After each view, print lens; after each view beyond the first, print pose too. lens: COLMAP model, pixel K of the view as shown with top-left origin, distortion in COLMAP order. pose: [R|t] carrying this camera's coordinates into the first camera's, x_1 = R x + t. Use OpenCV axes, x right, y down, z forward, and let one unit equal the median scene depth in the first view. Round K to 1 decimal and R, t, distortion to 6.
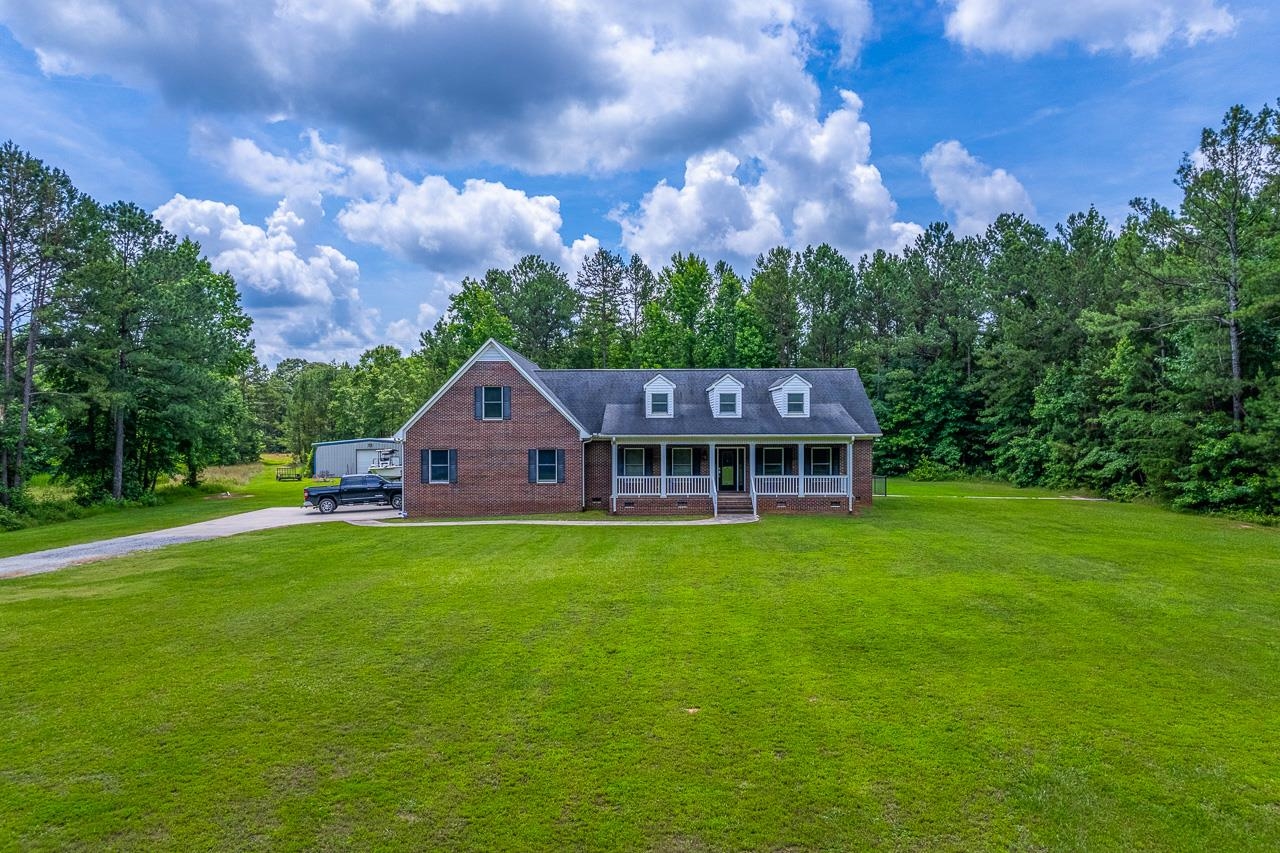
lens RADIAL K [[855.1, 0, 640.0], [0, 855.1, 426.5], [0, 0, 1]] dist [-0.000298, -0.168268]
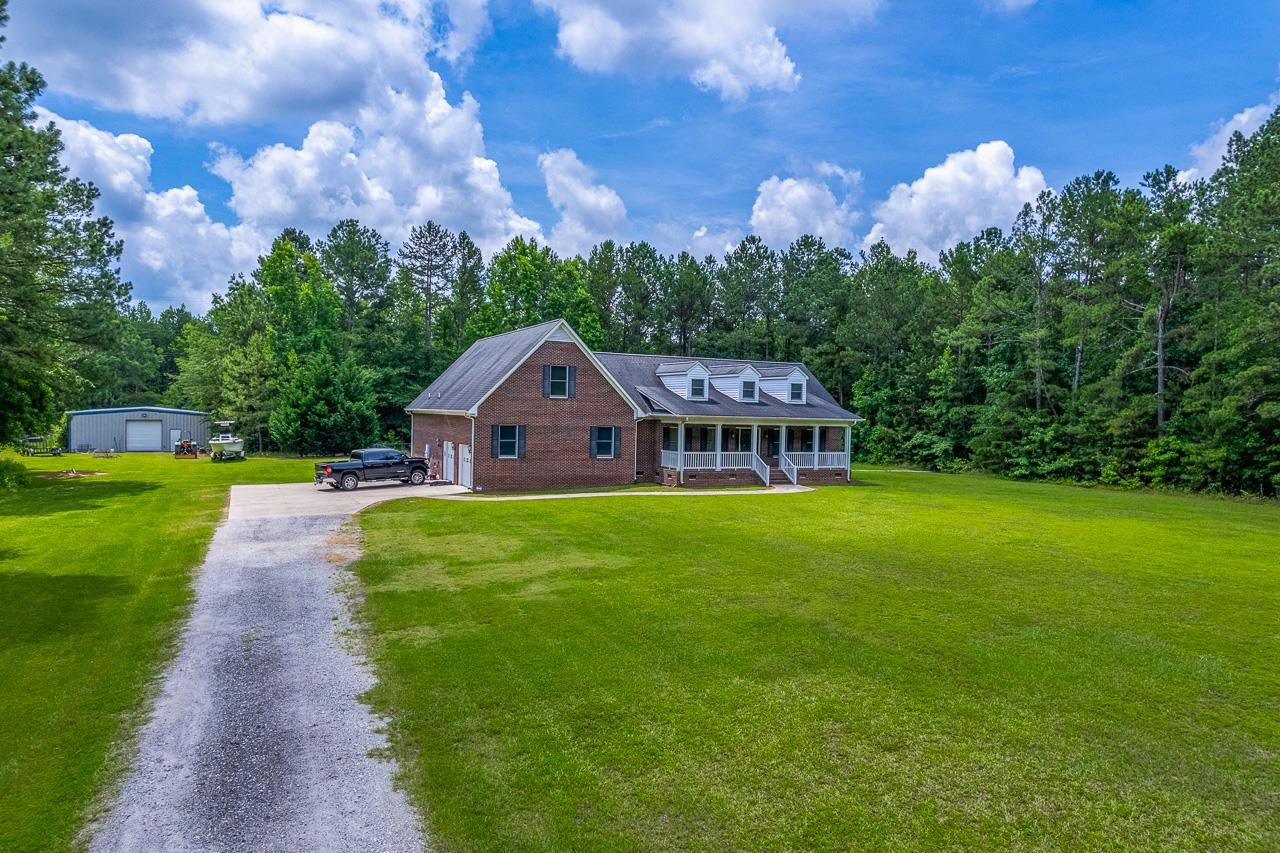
lens RADIAL K [[833.4, 0, 640.0], [0, 833.4, 426.5], [0, 0, 1]] dist [-0.068578, 0.063562]
pose [[0.904994, 0.016151, 0.425118, -0.383741], [-0.027571, 0.999405, 0.020724, 0.002689], [-0.424530, -0.030476, 0.904901, 0.025930]]
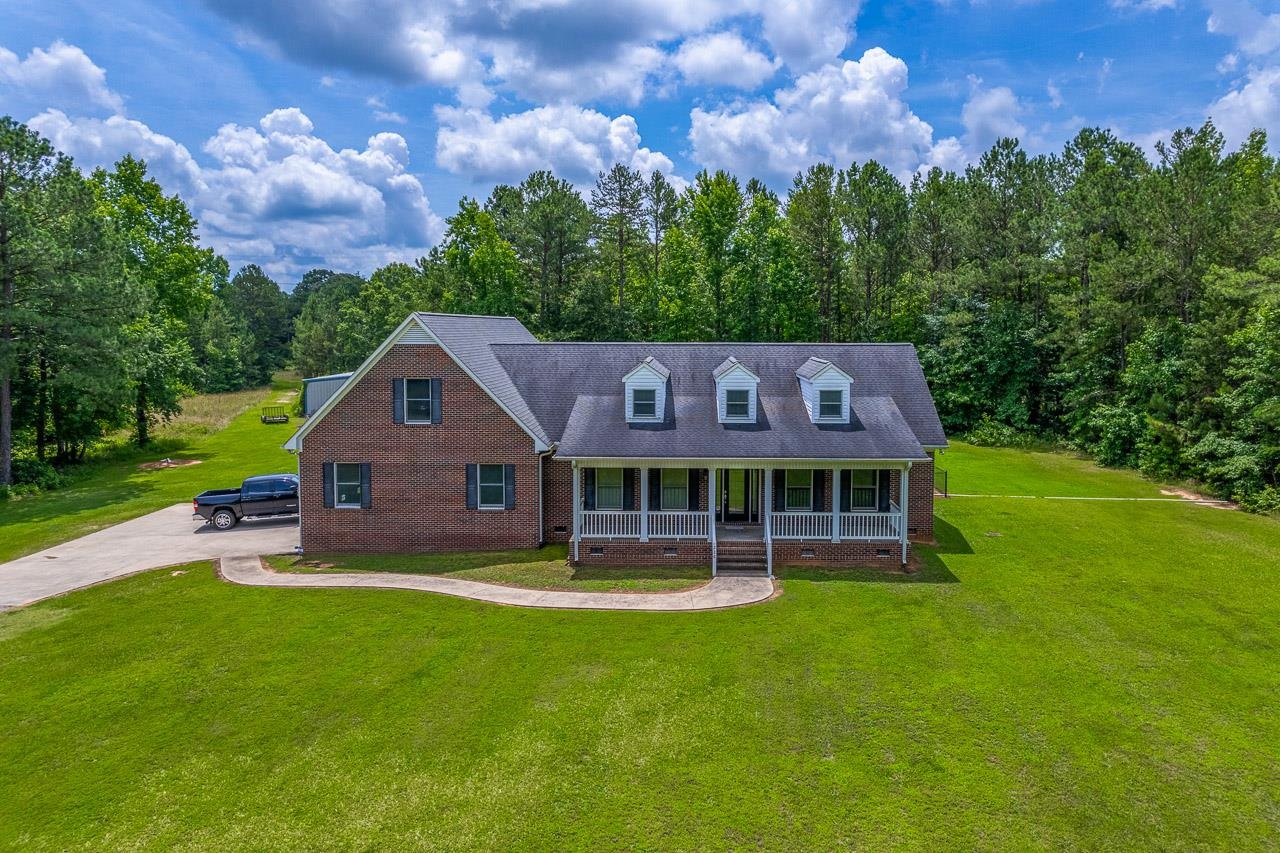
lens RADIAL K [[843.7, 0, 671.2], [0, 843.7, 369.7], [0, 0, 1]] dist [-0.049426, 0.004136]
pose [[0.999834, 0.006460, -0.017026, 0.043436], [-0.005597, 0.998720, 0.050261, -0.068578], [0.017329, -0.050158, 0.998591, 0.211111]]
